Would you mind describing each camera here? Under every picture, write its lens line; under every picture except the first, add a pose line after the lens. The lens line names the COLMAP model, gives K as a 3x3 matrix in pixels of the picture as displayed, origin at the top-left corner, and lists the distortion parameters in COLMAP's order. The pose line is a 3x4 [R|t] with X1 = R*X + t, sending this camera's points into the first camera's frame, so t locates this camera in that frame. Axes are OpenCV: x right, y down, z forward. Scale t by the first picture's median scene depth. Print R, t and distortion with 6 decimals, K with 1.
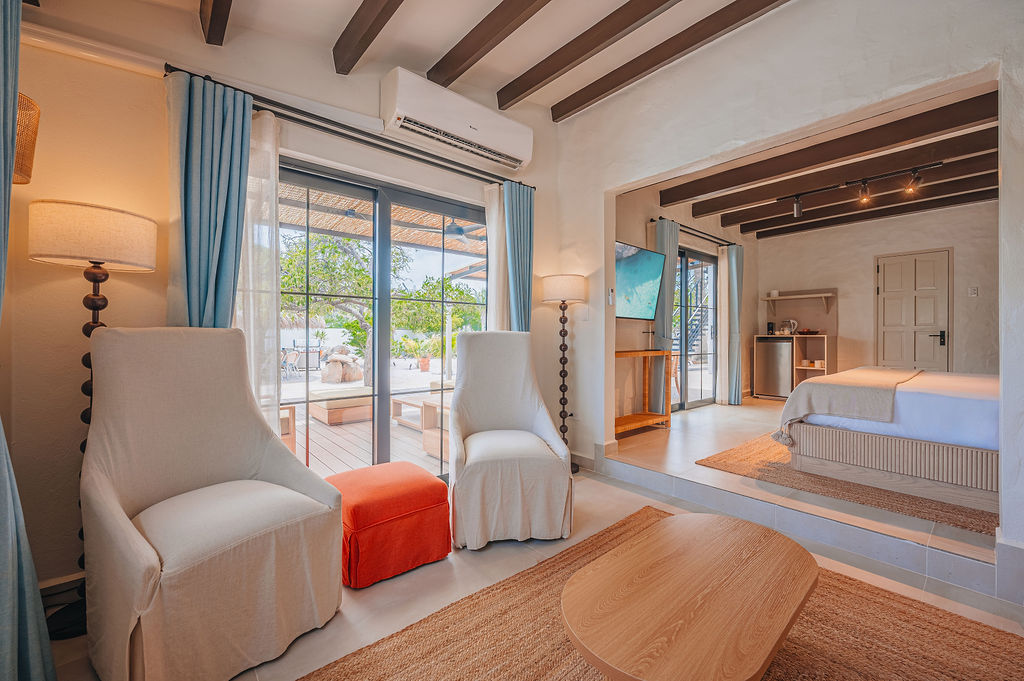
lens RADIAL K [[411.3, 0, 512.5], [0, 411.3, 337.8], [0, 0, 1]] dist [-0.001068, 0.000241]
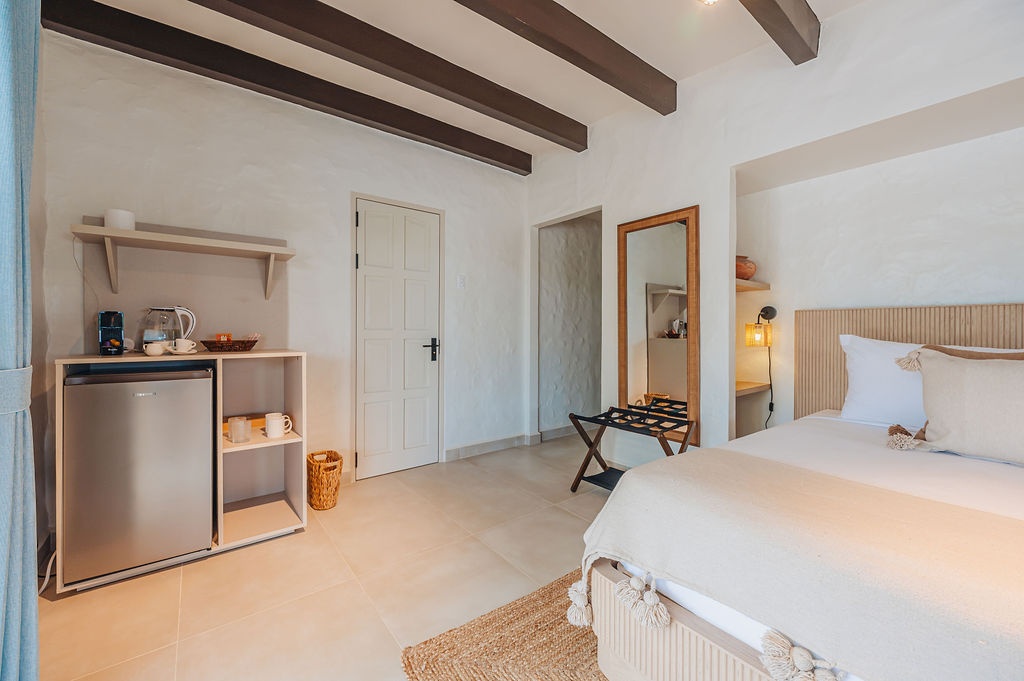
lens RADIAL K [[411.3, 0, 523.8], [0, 411.3, 332.5], [0, 0, 1]] dist [-0.001068, 0.000241]
pose [[0.039104, -0.006114, 0.999216, 0.373328], [0.001299, 0.999981, 0.006068, -0.026599], [-0.999234, 0.001060, 0.039111, 0.760051]]
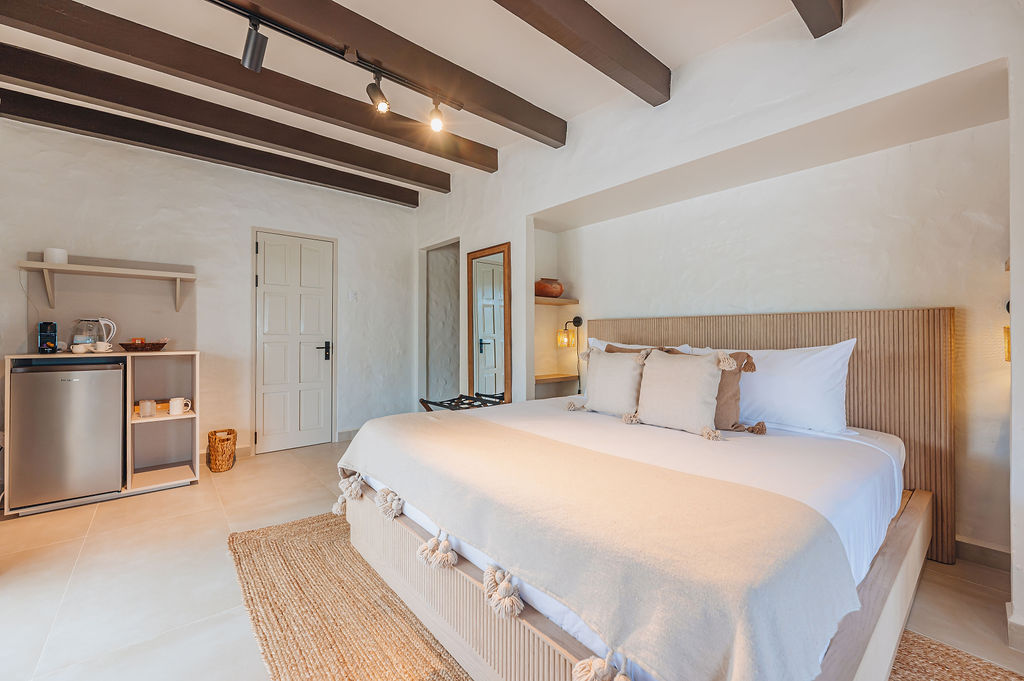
lens RADIAL K [[411.3, 0, 519.5], [0, 411.3, 333.0], [0, 0, 1]] dist [-0.001068, 0.000241]
pose [[-0.005130, 0.003464, 0.999981, 0.224514], [0.002553, 0.999991, -0.003451, -0.026905], [-0.999984, 0.002535, -0.005139, 0.574655]]
